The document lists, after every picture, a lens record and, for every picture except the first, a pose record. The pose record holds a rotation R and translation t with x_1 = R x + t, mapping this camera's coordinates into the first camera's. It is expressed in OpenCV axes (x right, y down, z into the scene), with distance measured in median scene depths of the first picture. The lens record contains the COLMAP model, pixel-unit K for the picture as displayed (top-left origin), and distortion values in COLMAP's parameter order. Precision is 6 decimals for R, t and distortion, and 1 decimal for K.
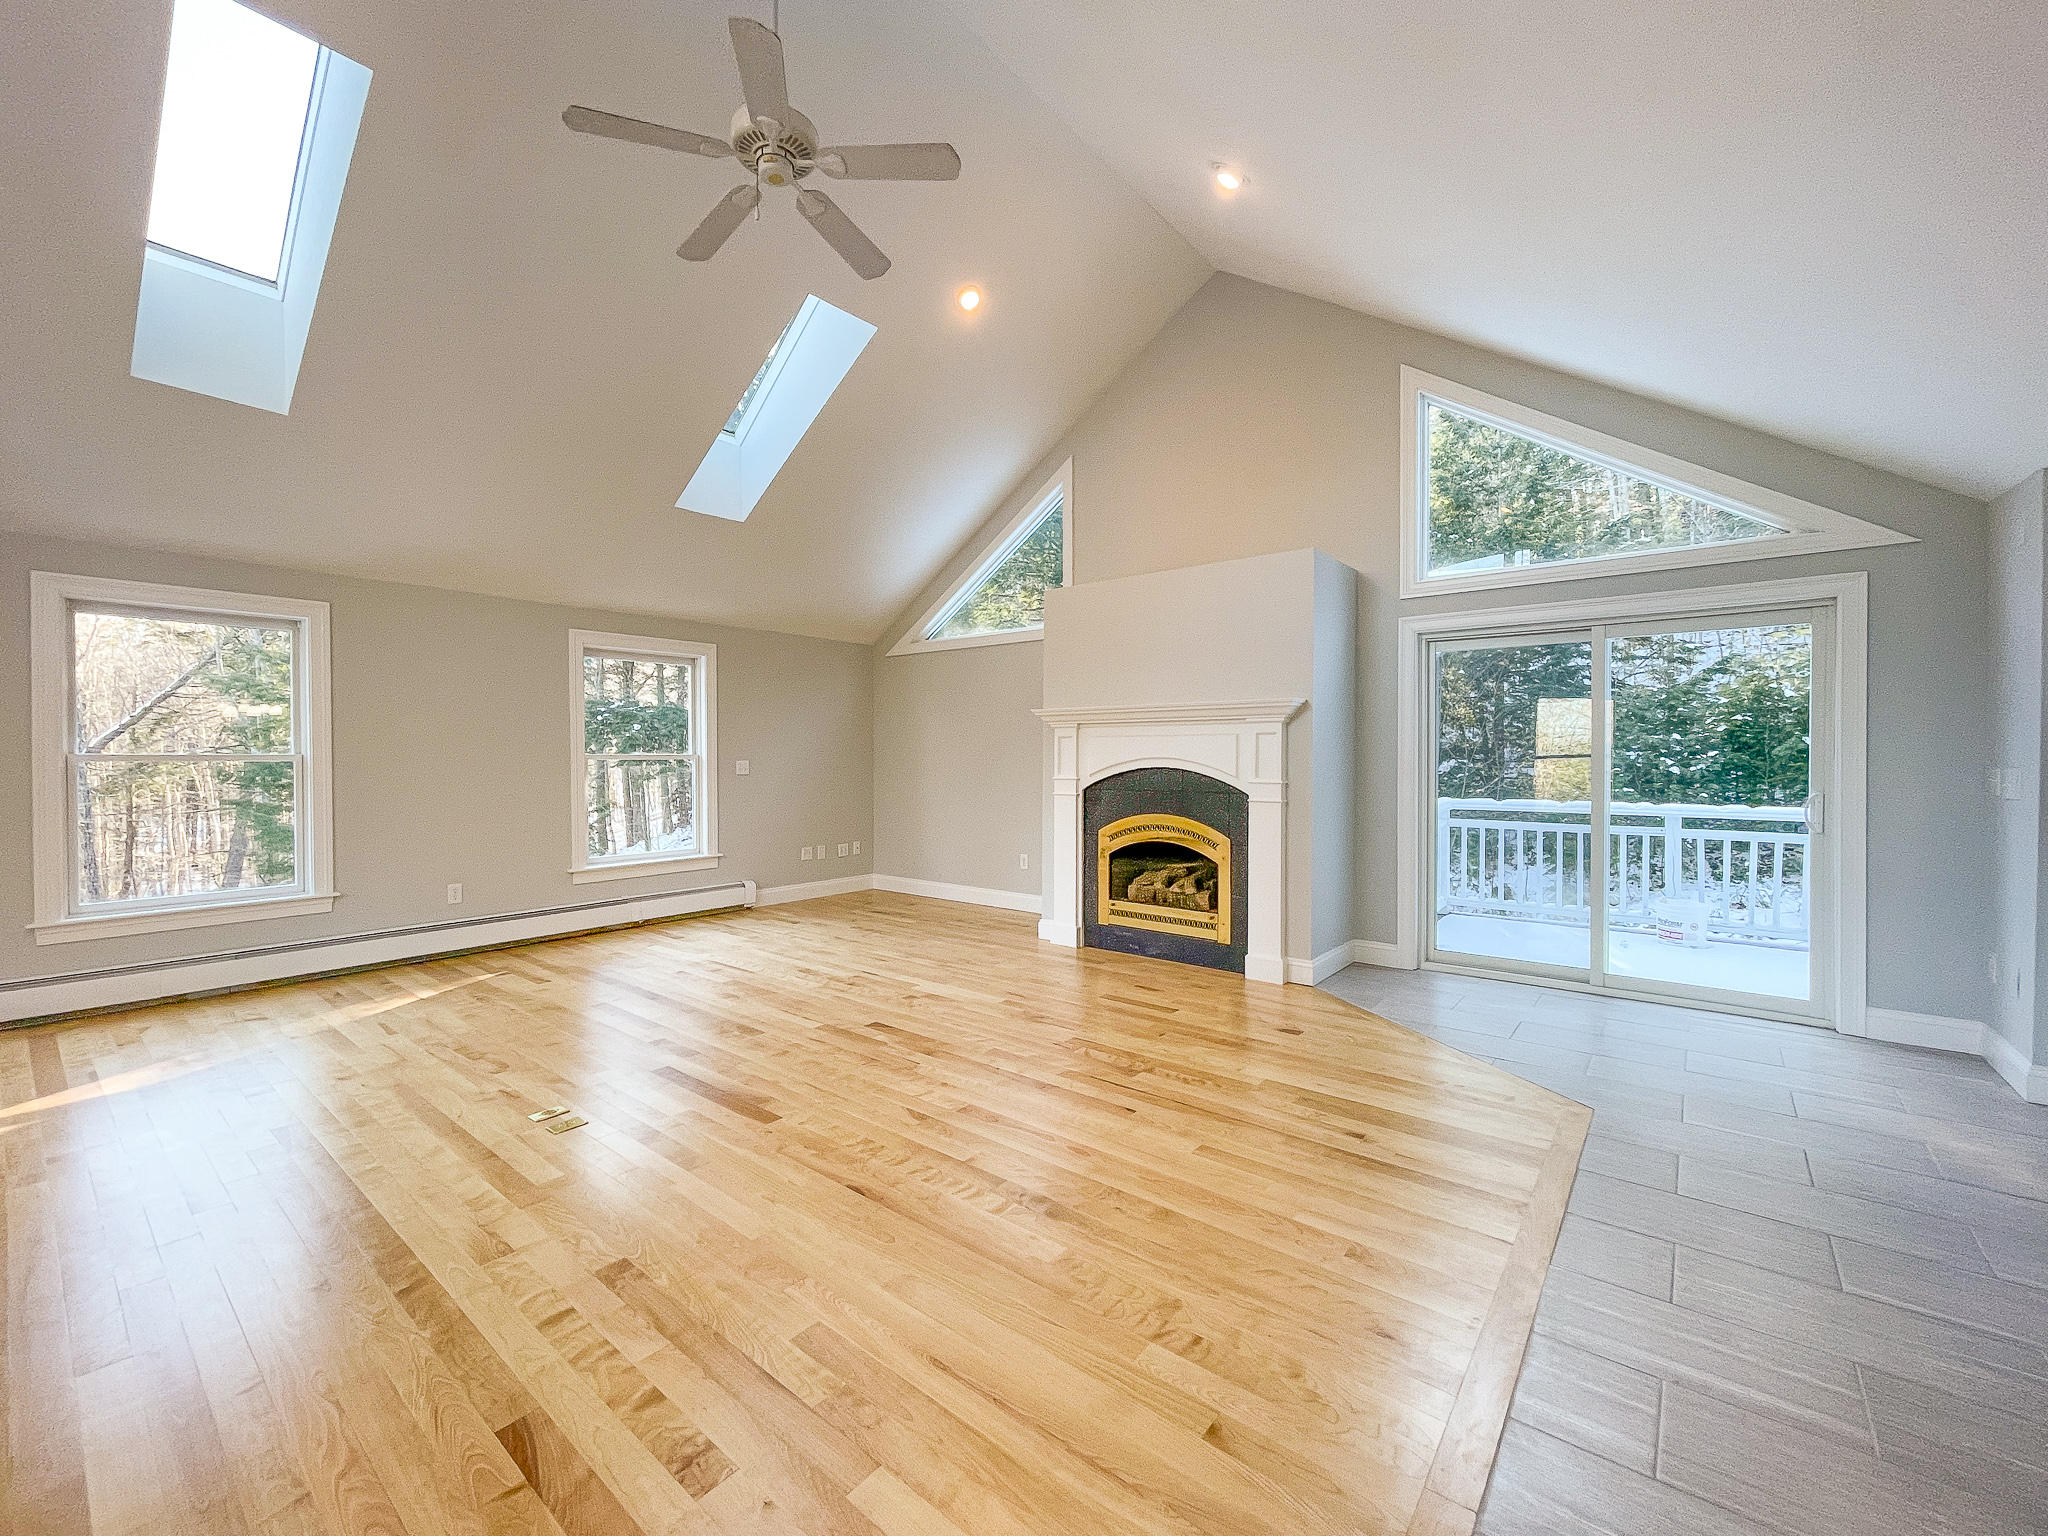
lens RADIAL K [[829.7, 0, 1024.0], [0, 829.7, 768.0], [0, 0, 1]] dist [0.002769, 0.000396]
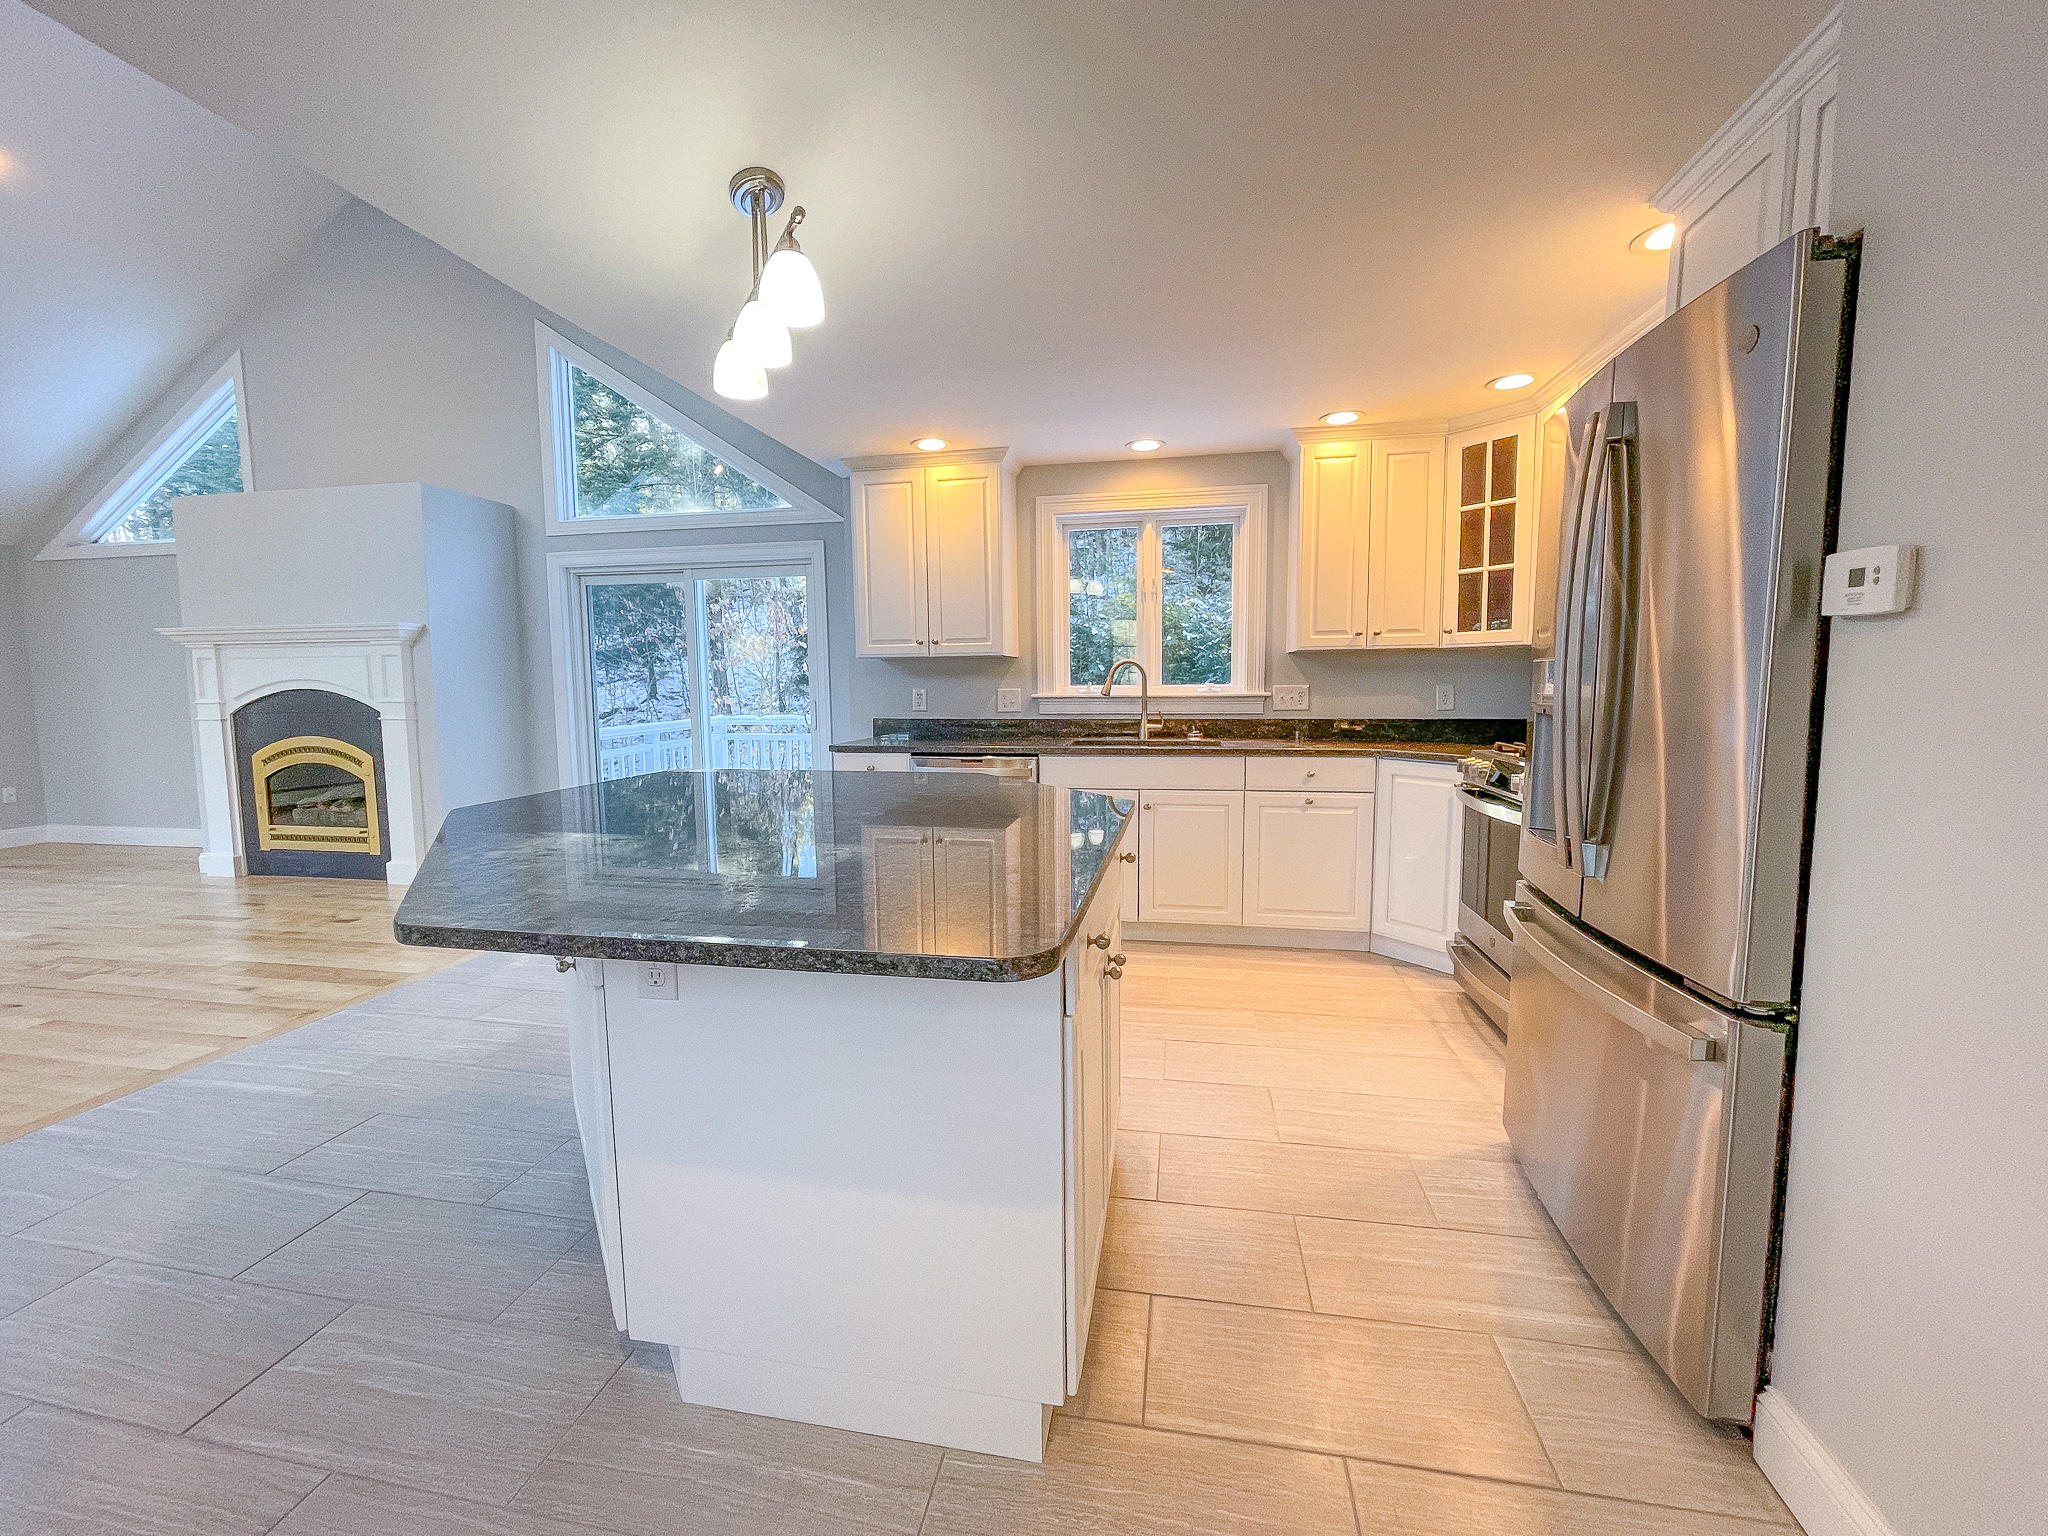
lens RADIAL K [[843.2, 0, 1013.0], [0, 843.2, 764.4], [0, 0, 1]] dist [-0.001360, -0.000620]
pose [[0.883679, -0.053568, 0.465019, 0.464288], [0.016173, 0.996331, 0.084040, 0.019021], [-0.467814, -0.066744, 0.881303, -0.318765]]
